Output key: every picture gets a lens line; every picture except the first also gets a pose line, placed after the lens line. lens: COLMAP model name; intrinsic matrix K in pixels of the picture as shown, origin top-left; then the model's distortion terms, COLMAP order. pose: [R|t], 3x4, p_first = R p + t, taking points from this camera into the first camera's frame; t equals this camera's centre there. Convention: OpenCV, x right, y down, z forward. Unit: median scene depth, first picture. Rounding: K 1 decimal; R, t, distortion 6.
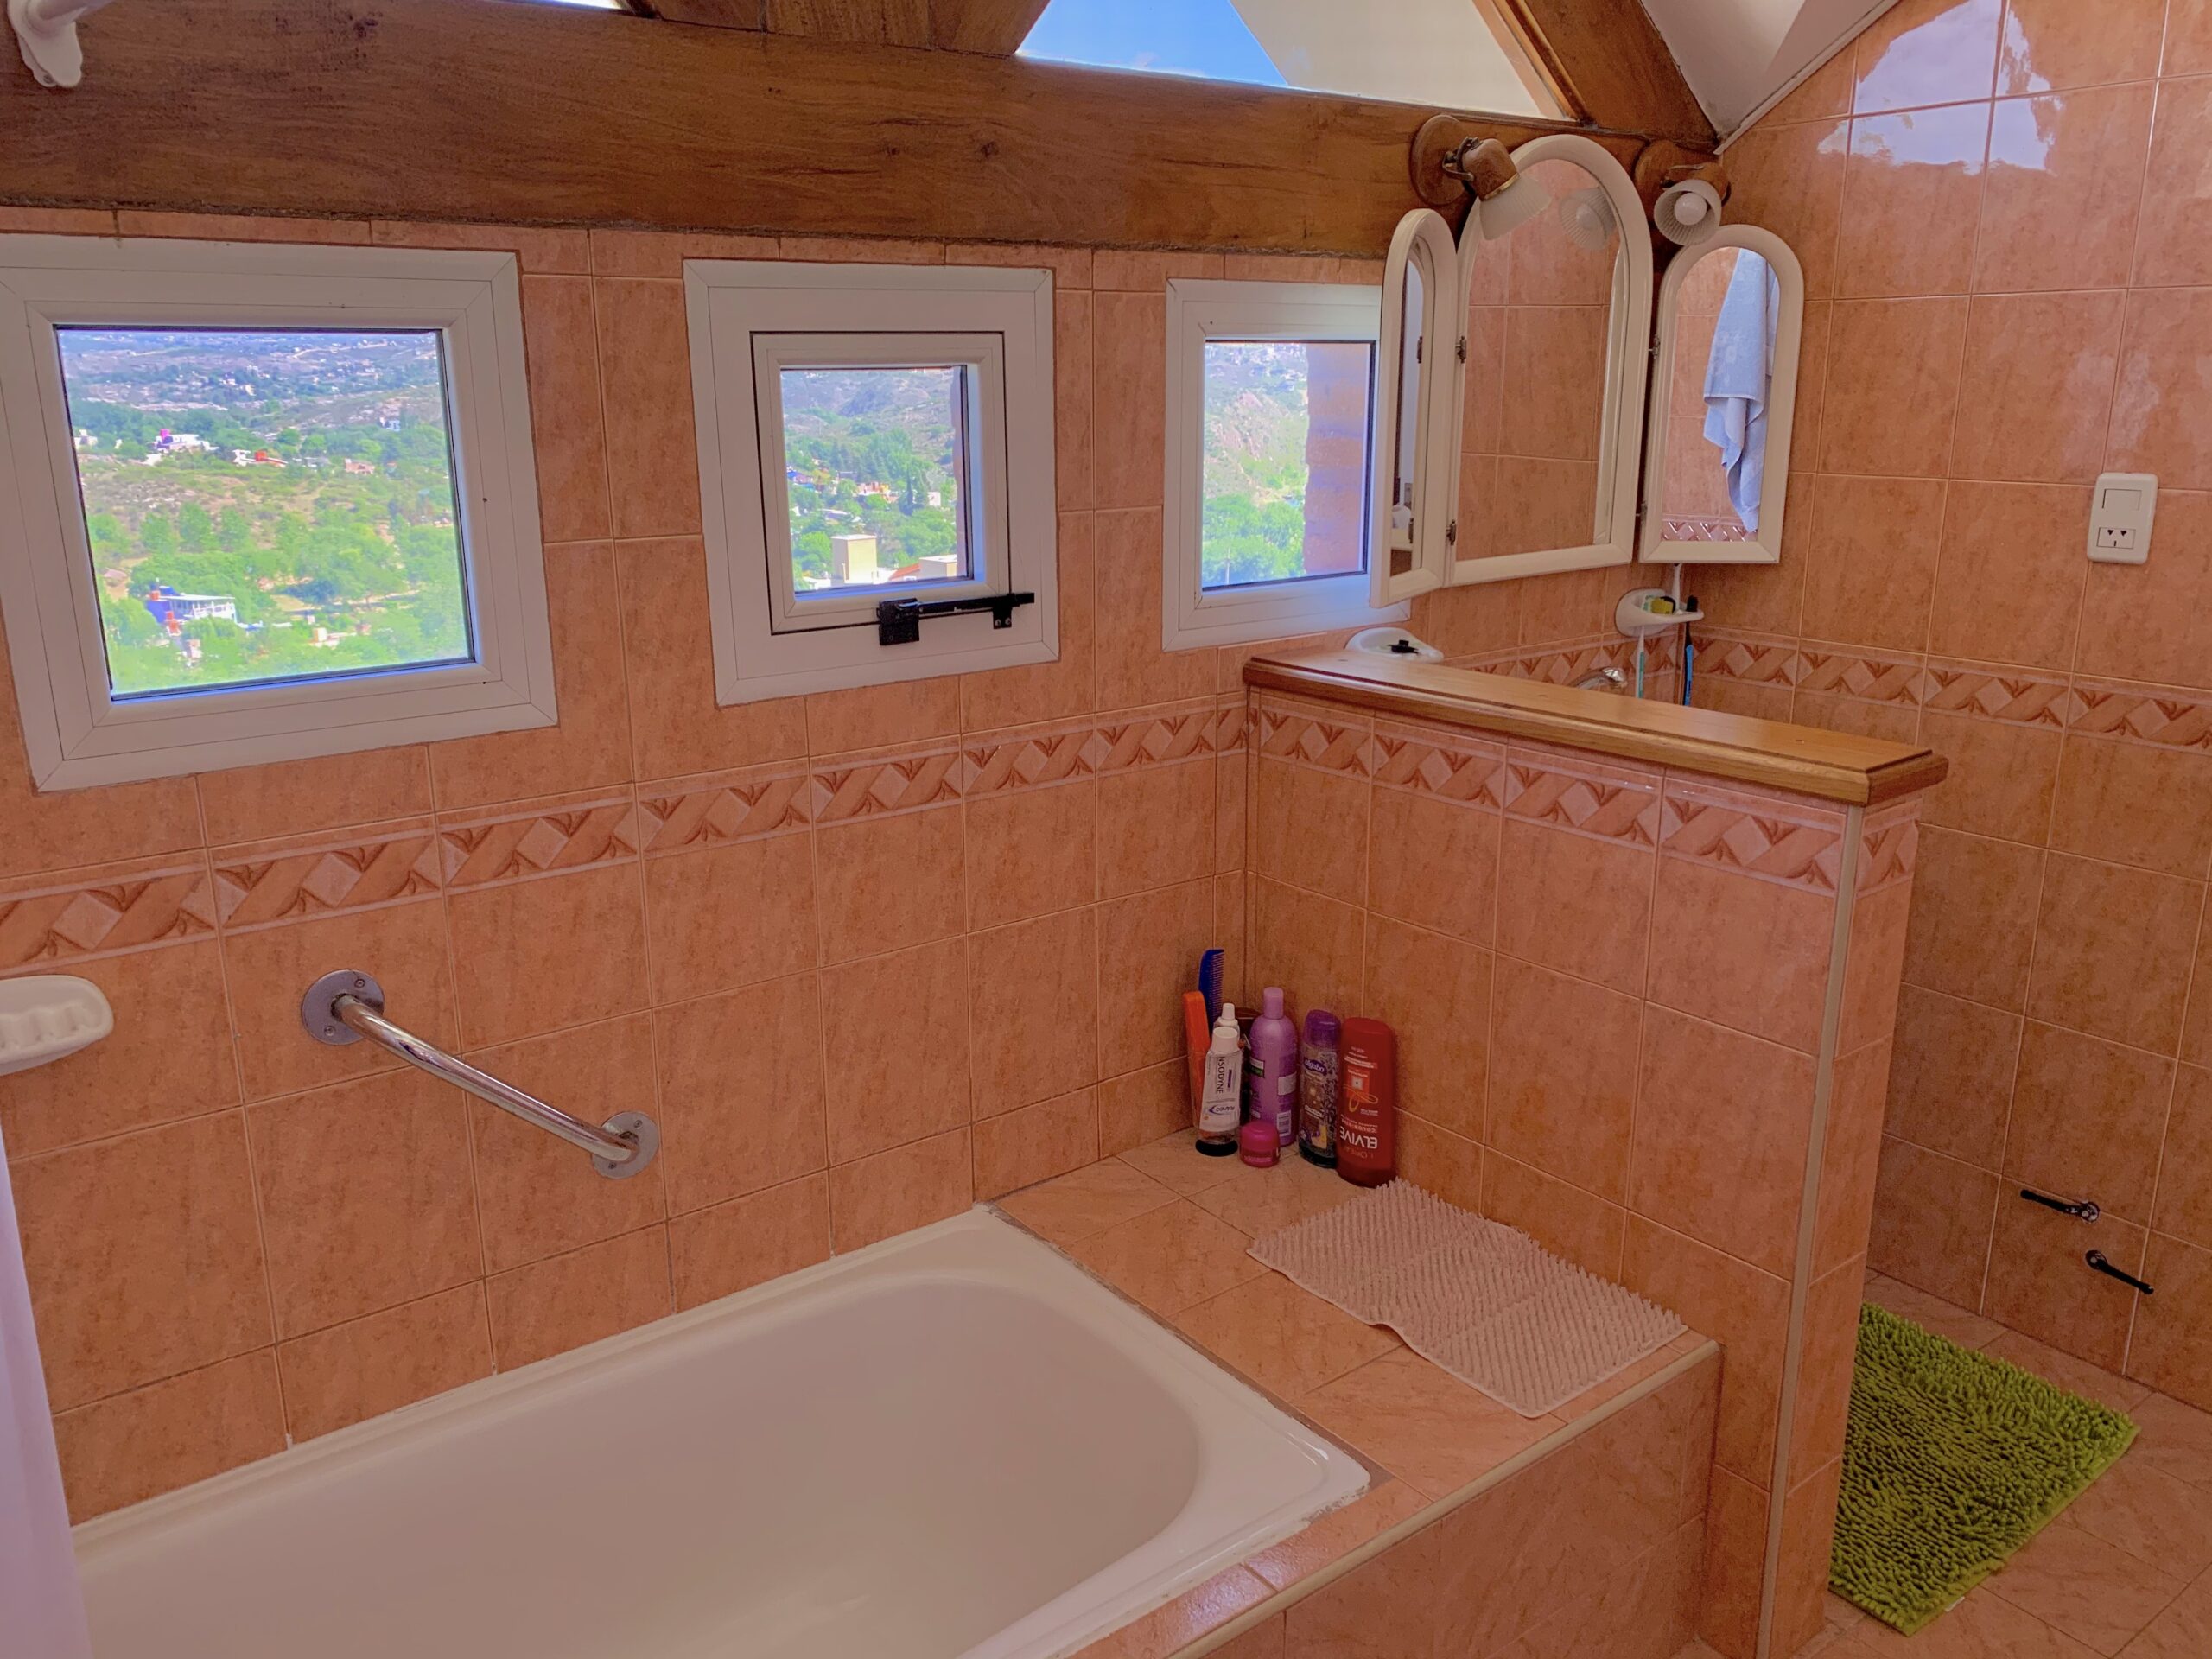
lens RADIAL K [[1690.8, 0, 1084.6], [0, 1690.8, 819.1], [0, 0, 1]] dist [0.088723, -0.147950]
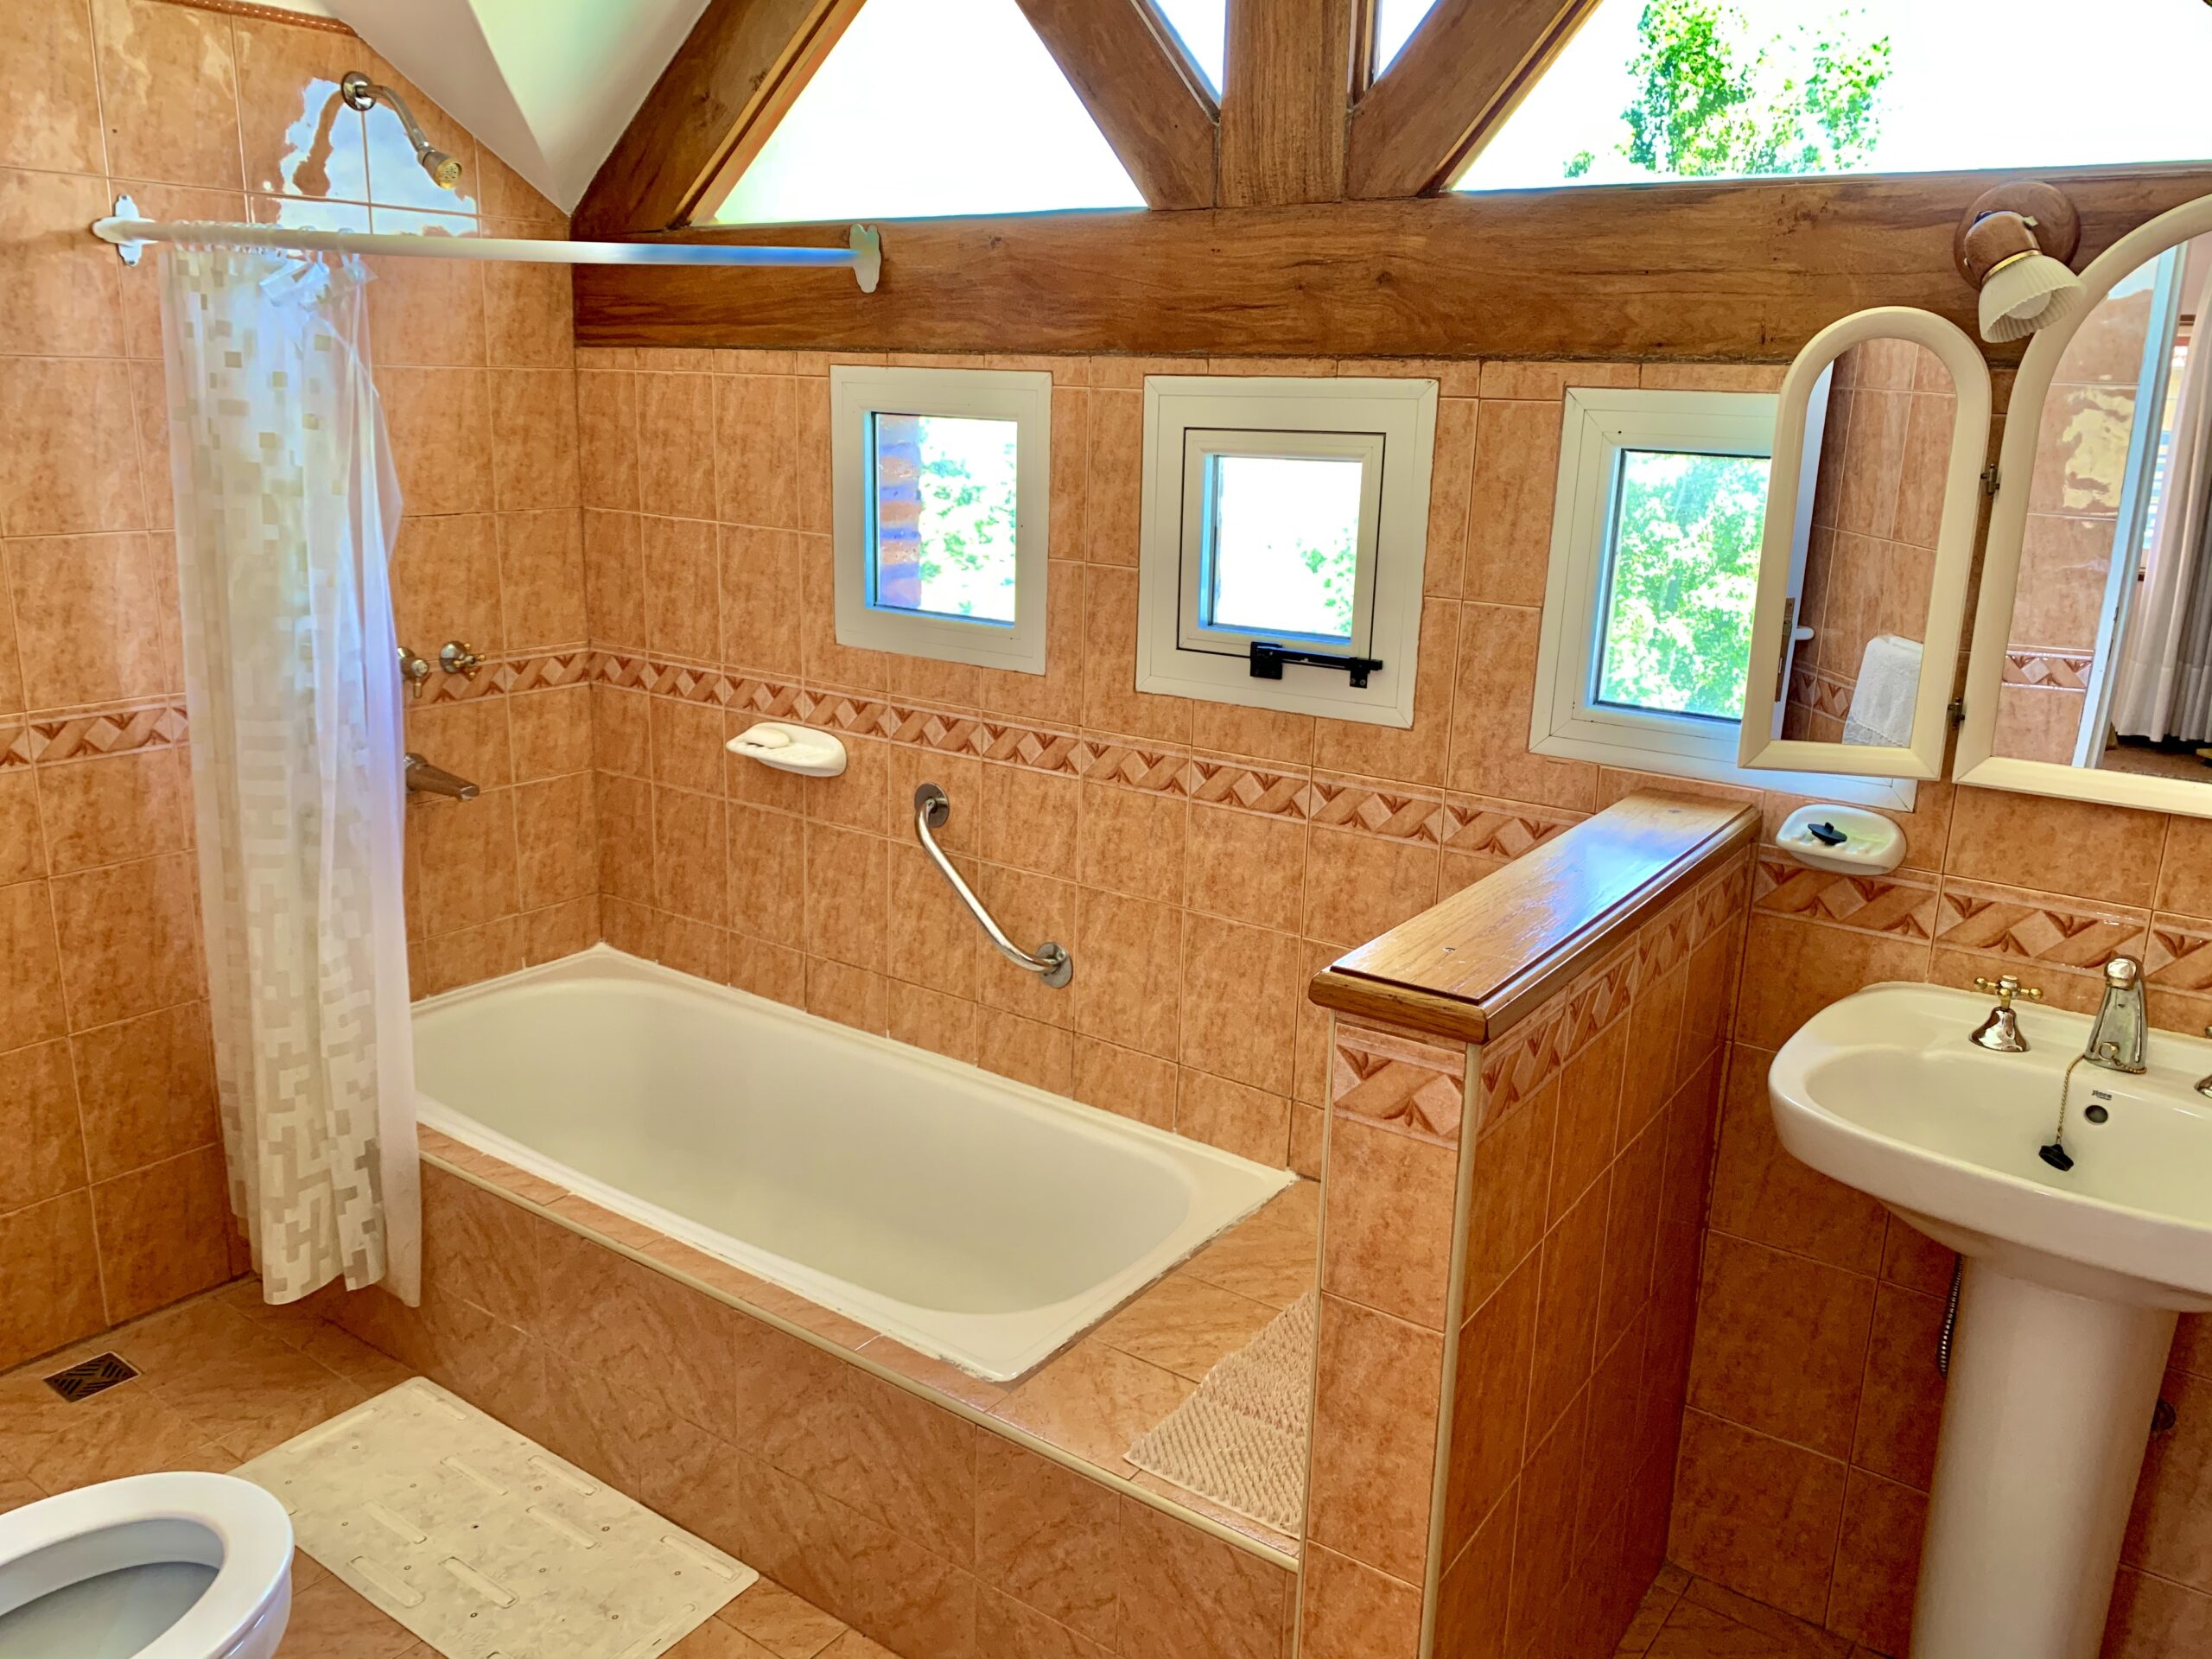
lens RADIAL K [[1690.8, 0, 1084.6], [0, 1690.8, 819.1], [0, 0, 1]] dist [0.088723, -0.147950]
pose [[0.297243, 0.258130, -0.919247, 1.026176], [-0.271171, 0.945940, 0.177941, -0.192495], [0.915485, 0.196381, 0.351172, 0.470671]]
